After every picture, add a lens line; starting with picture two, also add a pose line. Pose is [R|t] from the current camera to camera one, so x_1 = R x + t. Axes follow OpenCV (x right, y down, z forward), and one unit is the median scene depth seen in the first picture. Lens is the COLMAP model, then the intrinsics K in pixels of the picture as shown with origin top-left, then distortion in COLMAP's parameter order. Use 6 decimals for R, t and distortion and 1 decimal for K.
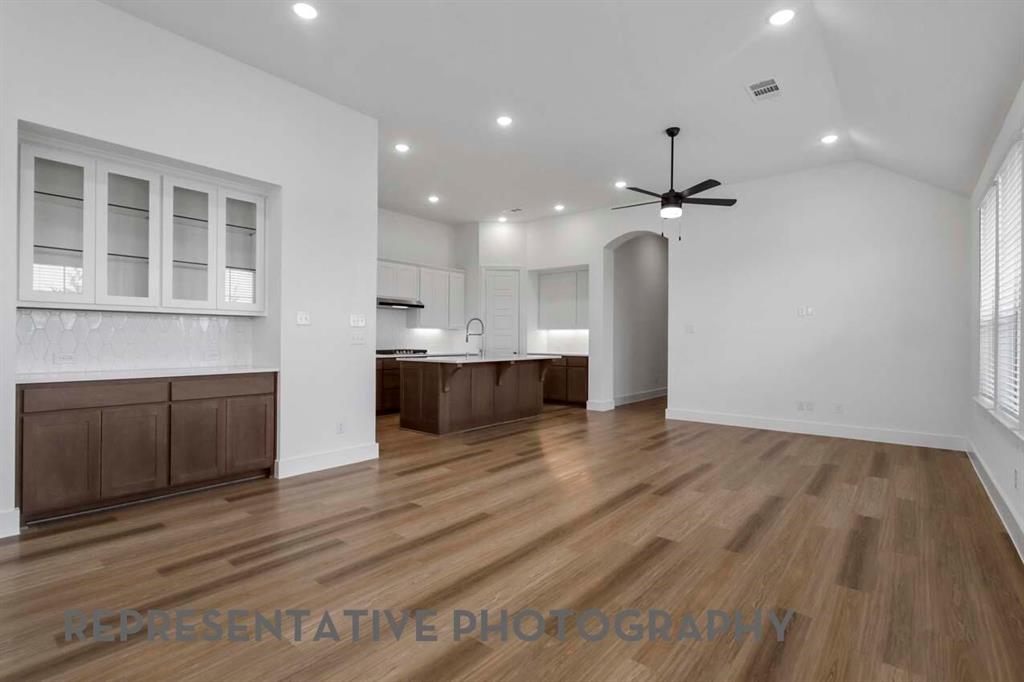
lens RADIAL K [[477.1, 0, 511.2], [0, 477.1, 336.1], [0, 0, 1]] dist [-0.003926, -0.001183]
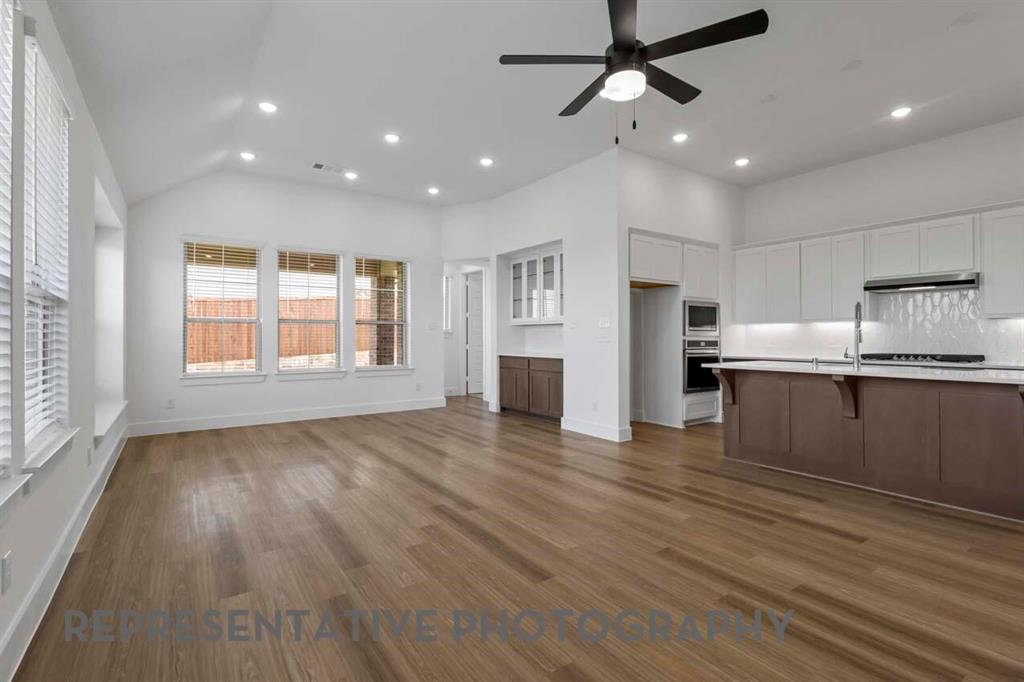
lens RADIAL K [[477.1, 0, 519.5], [0, 477.1, 341.1], [0, 0, 1]] dist [-0.003926, -0.001183]
pose [[-0.245935, 0.002935, -0.969282, 1.095204], [0.006170, 0.999980, 0.001463, 0.013058], [0.969267, -0.005620, -0.245948, 1.305067]]
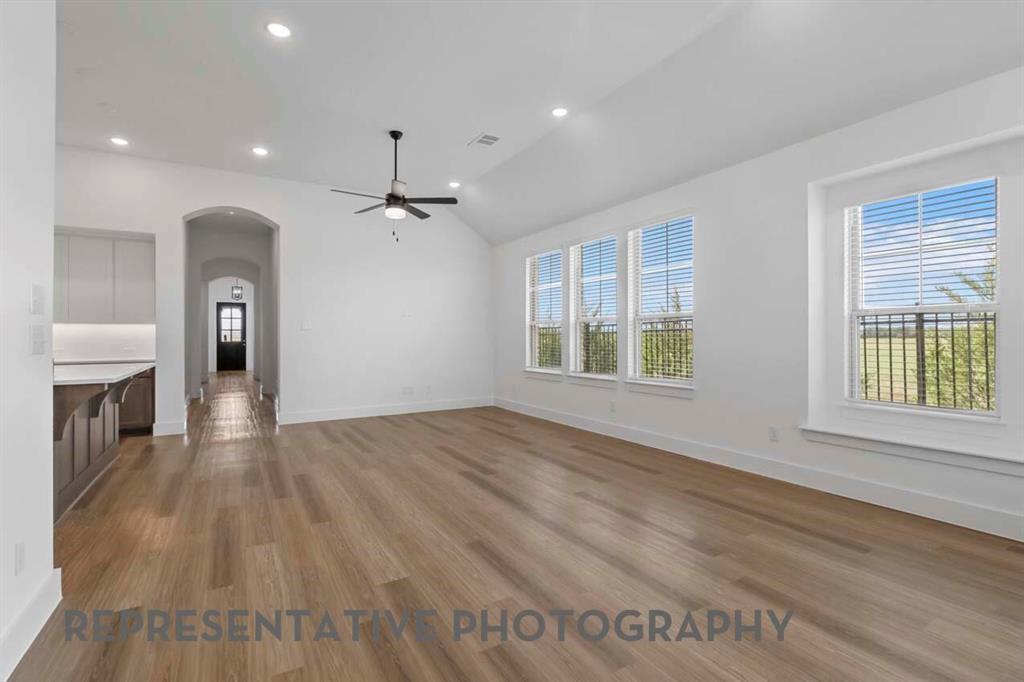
lens RADIAL K [[477.1, 0, 504.9], [0, 477.1, 332.3], [0, 0, 1]] dist [-0.003926, -0.001183]
pose [[0.346144, 0.000377, 0.938181, -0.701184], [-0.000711, 1.000000, -0.000139, -0.004608], [-0.938181, -0.000619, 0.346144, 0.546092]]
